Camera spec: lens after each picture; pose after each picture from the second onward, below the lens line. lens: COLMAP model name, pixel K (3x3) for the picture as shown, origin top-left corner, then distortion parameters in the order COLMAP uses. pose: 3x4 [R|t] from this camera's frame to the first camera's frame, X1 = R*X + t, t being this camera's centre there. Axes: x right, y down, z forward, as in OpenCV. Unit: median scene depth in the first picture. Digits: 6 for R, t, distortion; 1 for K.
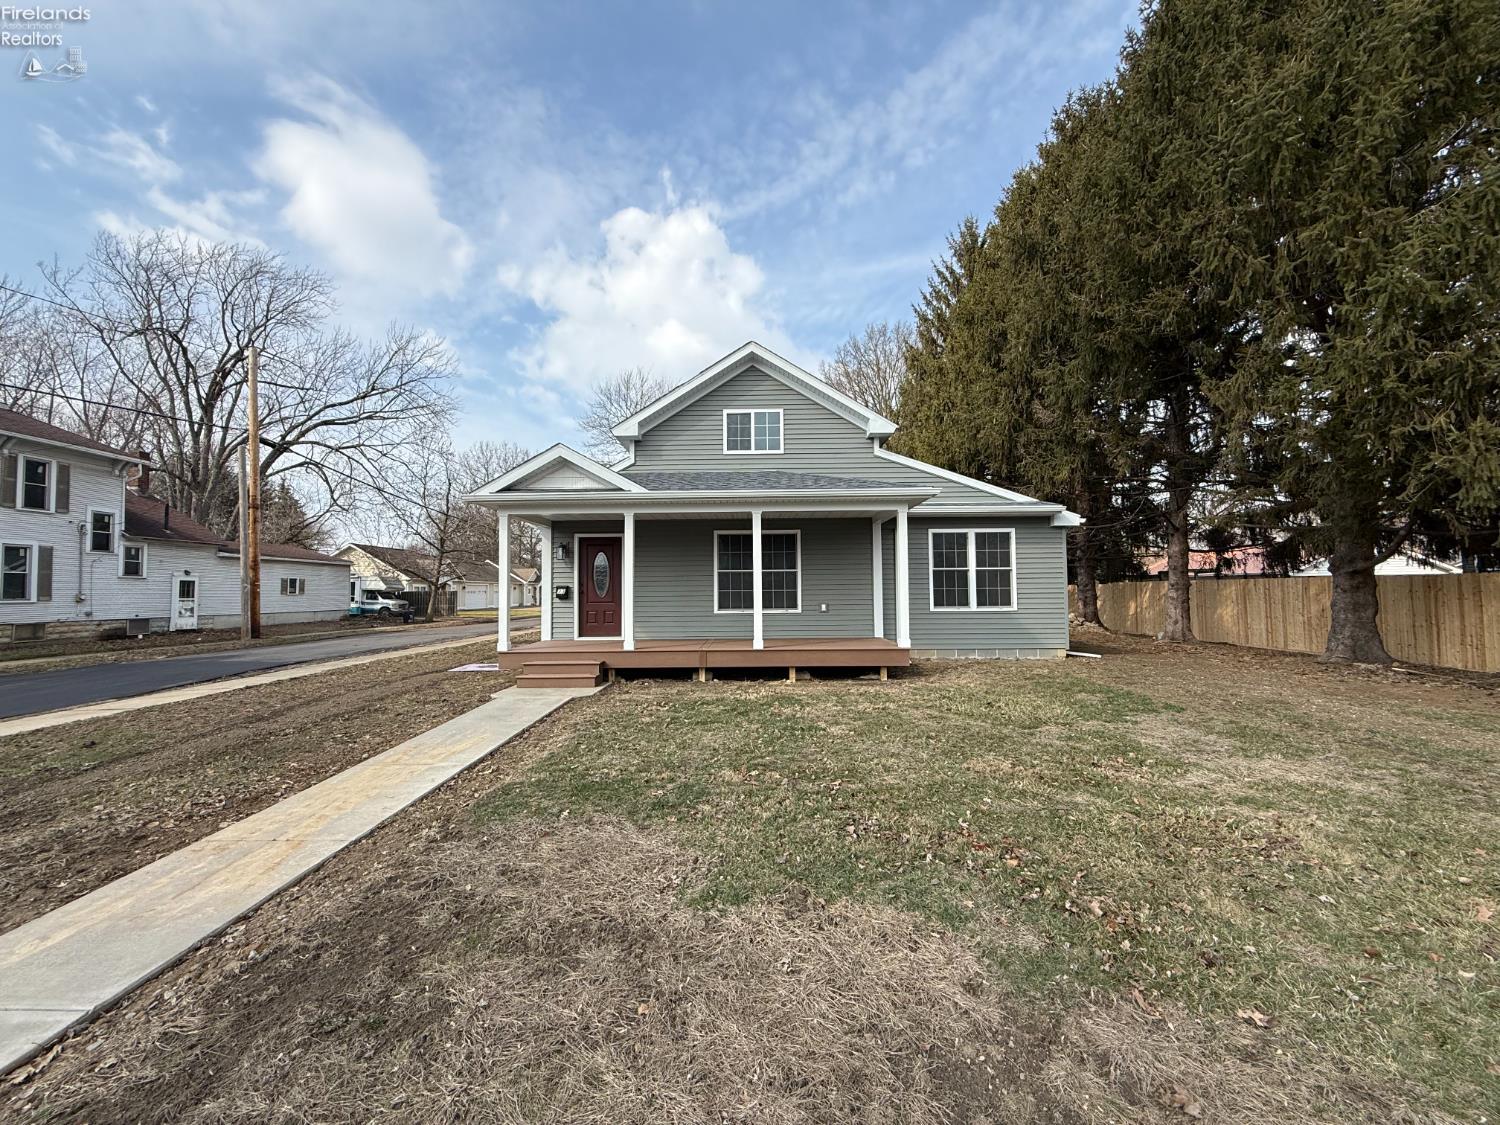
lens RADIAL K [[586.8, 0, 749.0], [0, 586.8, 563.8], [0, 0, 1]] dist [0.001530, 0.000774]
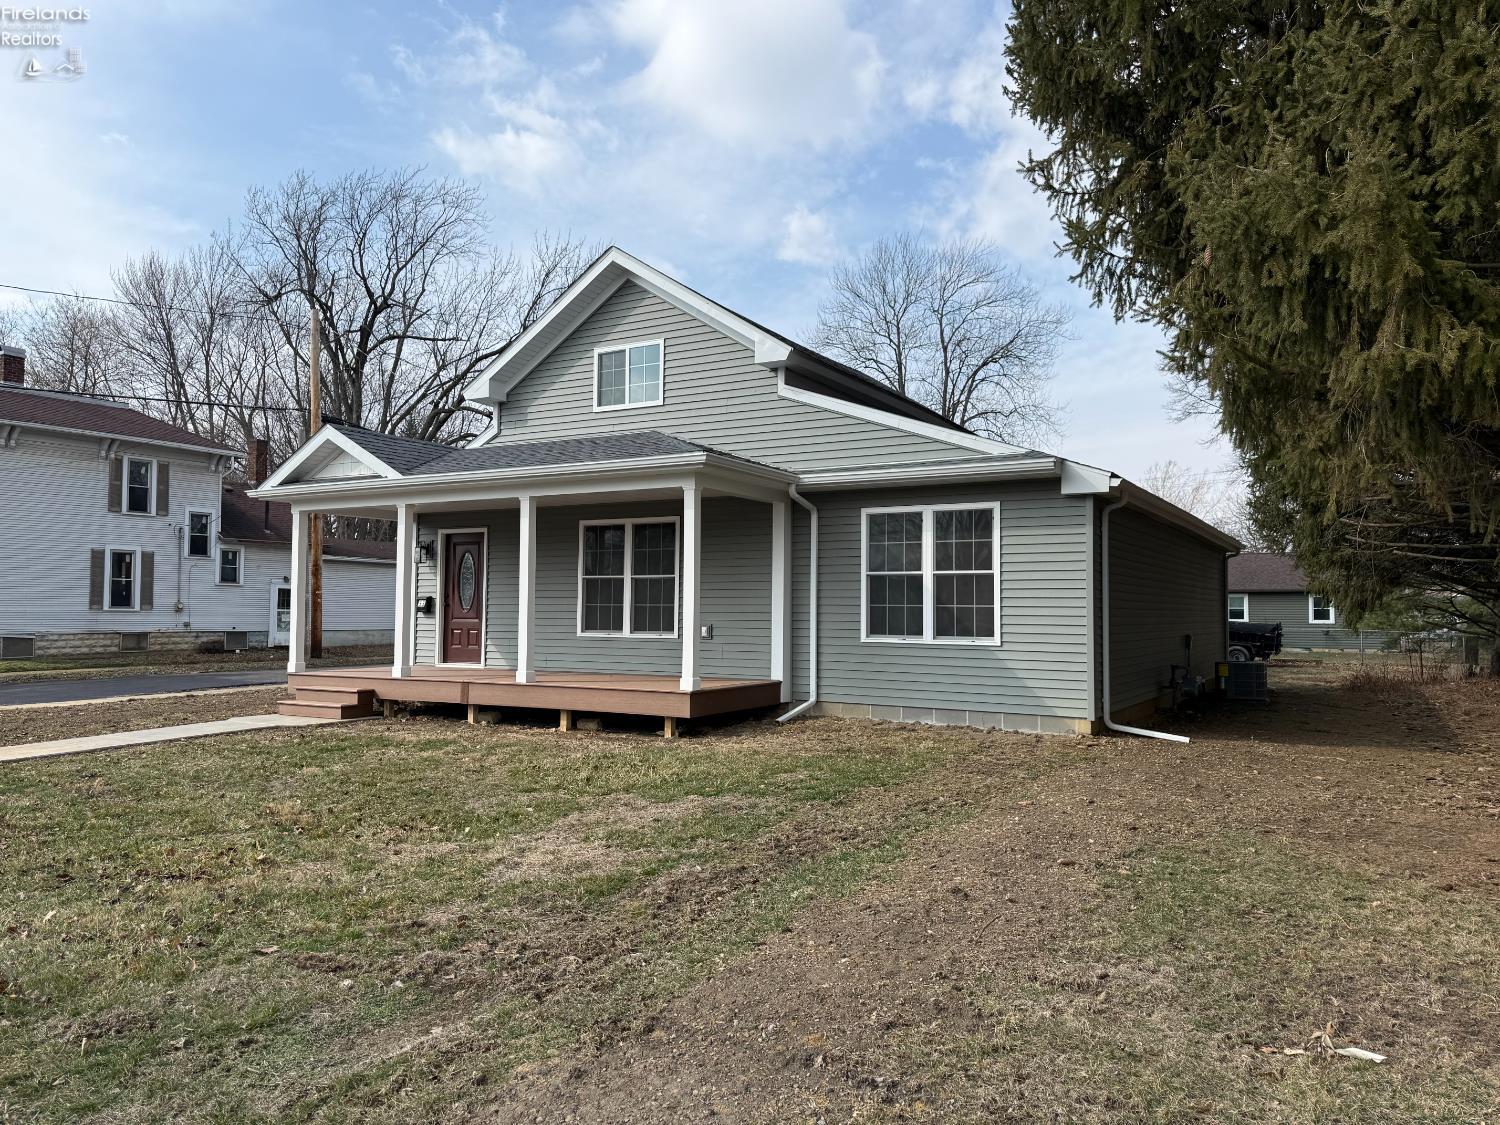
lens RADIAL K [[1029.6, 0, 754.0], [0, 1029.6, 562.0], [0, 0, 1]] dist [0.041535, -0.002452]
pose [[0.877040, -0.008761, -0.480337, 0.721542], [0.009042, 0.999958, -0.001729, -0.002119], [0.480332, -0.002827, 0.877082, 0.002093]]
